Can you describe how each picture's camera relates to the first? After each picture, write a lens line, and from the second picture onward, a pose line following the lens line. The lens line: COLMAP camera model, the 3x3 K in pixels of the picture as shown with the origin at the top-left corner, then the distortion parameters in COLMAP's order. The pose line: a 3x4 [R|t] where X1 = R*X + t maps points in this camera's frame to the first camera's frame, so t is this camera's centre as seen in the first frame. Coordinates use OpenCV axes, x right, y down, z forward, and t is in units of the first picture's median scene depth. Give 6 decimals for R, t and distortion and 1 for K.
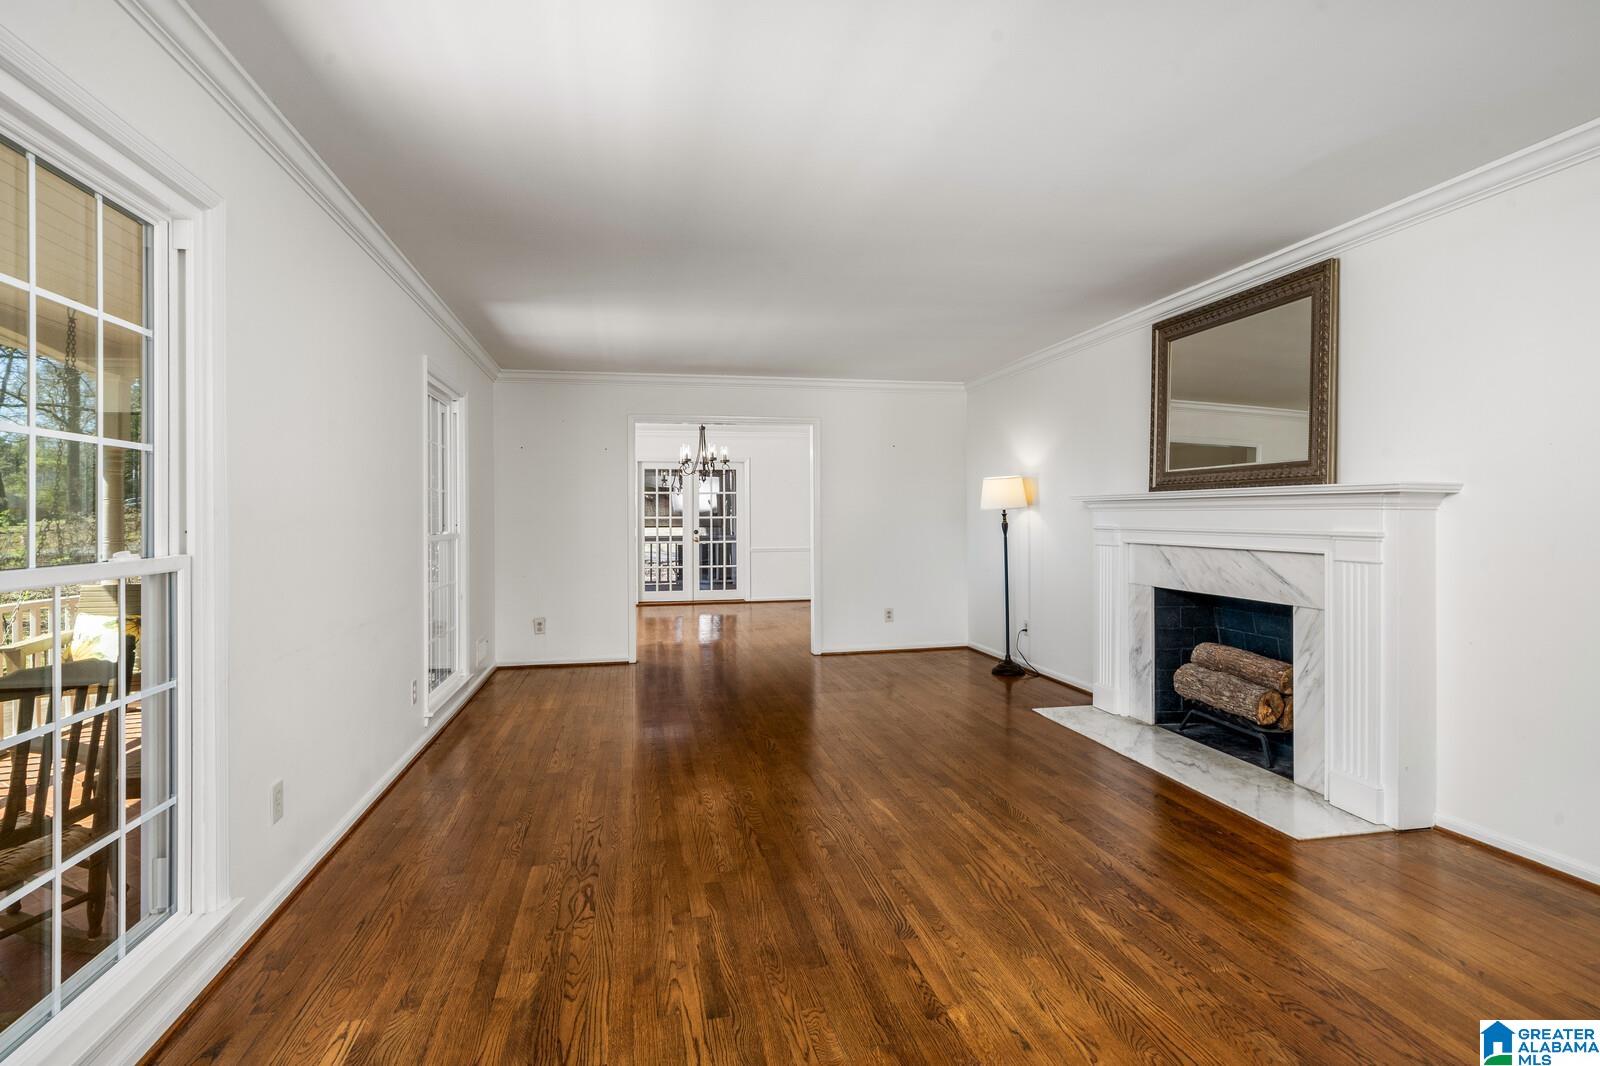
lens RADIAL K [[811.4, 0, 803.2], [0, 811.4, 513.6], [0, 0, 1]] dist [-0.001903, -0.000875]
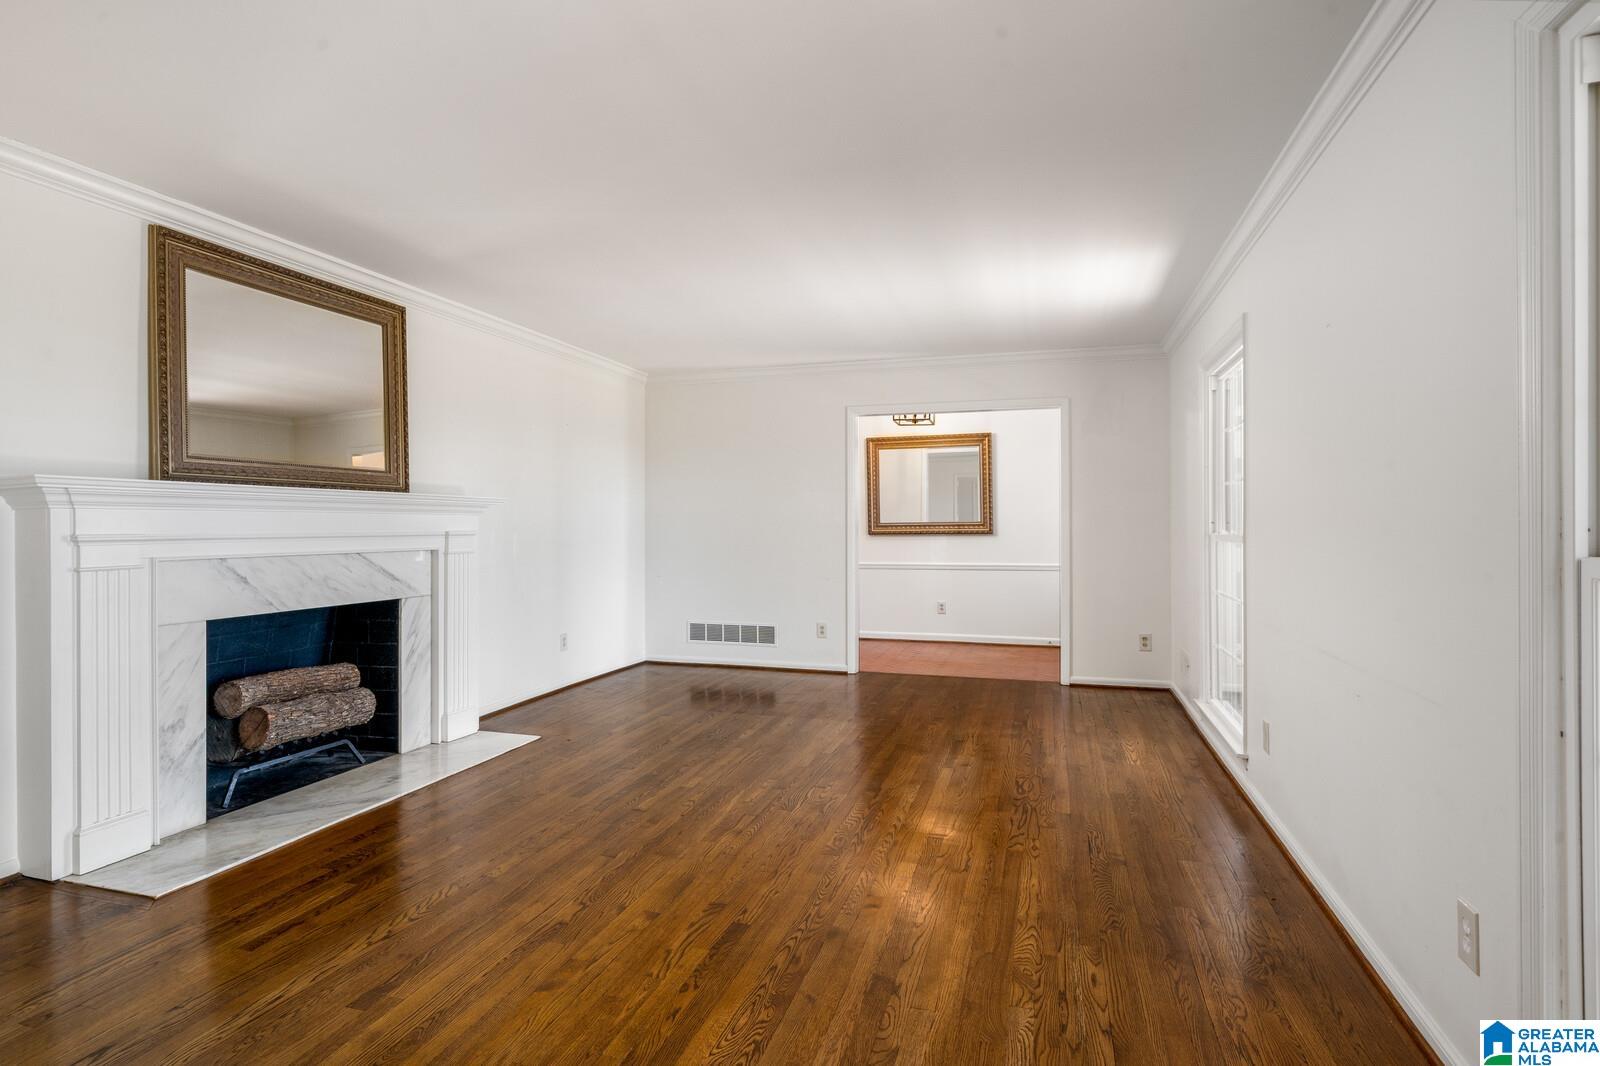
lens RADIAL K [[818.4, 0, 800.0], [0, 818.4, 533.0], [0, 0, 1]] dist [0.003068, 0.000206]
pose [[-0.875354, 0.001837, 0.483478, -0.445060], [0.005236, 0.999970, 0.005679, 0.018107], [-0.483453, 0.007502, -0.875338, 1.746291]]
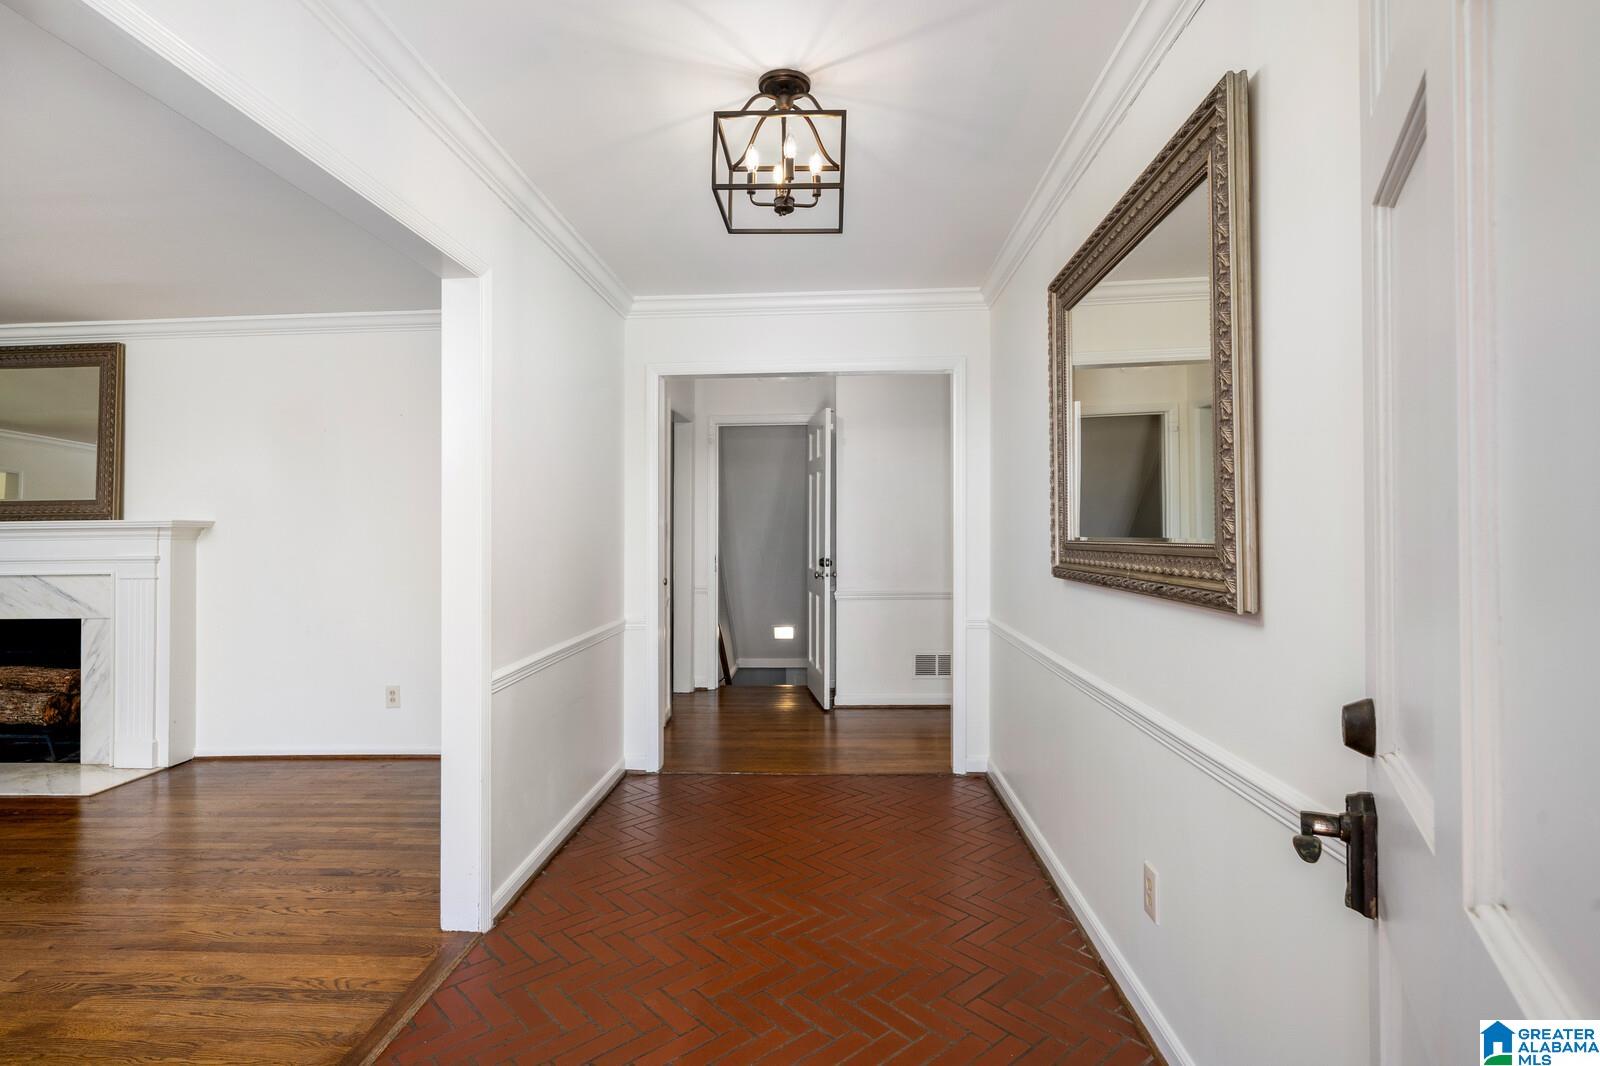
lens RADIAL K [[811.4, 0, 803.2], [0, 811.4, 513.6], [0, 0, 1]] dist [-0.001903, -0.000875]
pose [[0.265773, 0.019233, 0.963844, -0.285383], [0.009466, 0.999701, -0.022559, -0.006794], [-0.963989, 0.015120, 0.265512, -0.374490]]
